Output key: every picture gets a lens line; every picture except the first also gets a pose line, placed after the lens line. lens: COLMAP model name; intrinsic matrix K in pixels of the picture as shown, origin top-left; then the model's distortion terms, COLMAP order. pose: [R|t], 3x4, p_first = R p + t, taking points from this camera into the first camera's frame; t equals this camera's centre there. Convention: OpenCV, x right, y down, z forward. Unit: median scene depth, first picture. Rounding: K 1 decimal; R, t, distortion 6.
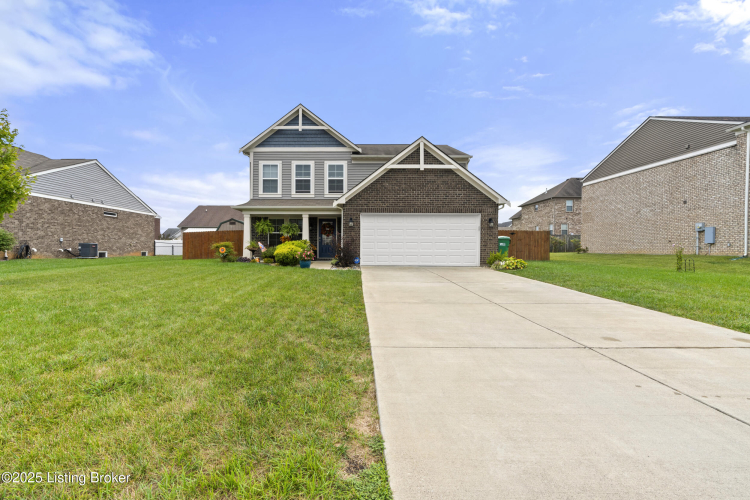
lens RADIAL K [[346.3, 0, 375.0], [0, 346.3, 250.0], [0, 0, 1]] dist [0.009871, 0.000399]
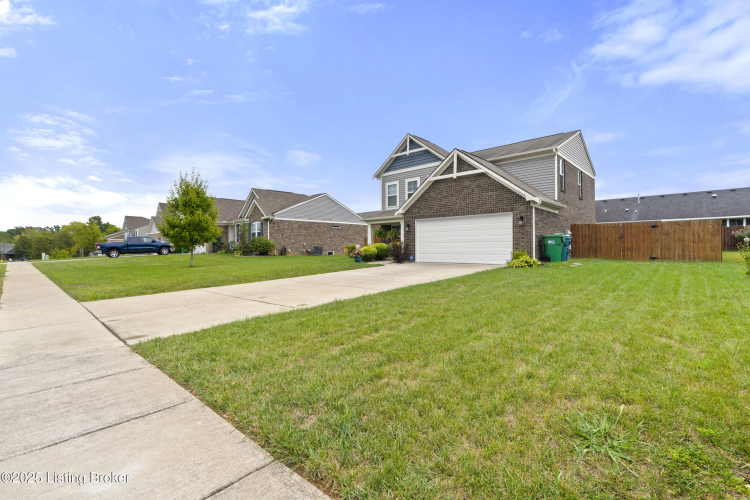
lens RADIAL K [[346.3, 0, 375.0], [0, 346.3, 250.0], [0, 0, 1]] dist [0.009871, 0.000399]
pose [[0.735835, -0.005775, -0.677136, 0.546354], [0.006406, 0.999978, -0.001566, 0.002724], [0.677130, -0.003185, 0.735856, -0.006871]]
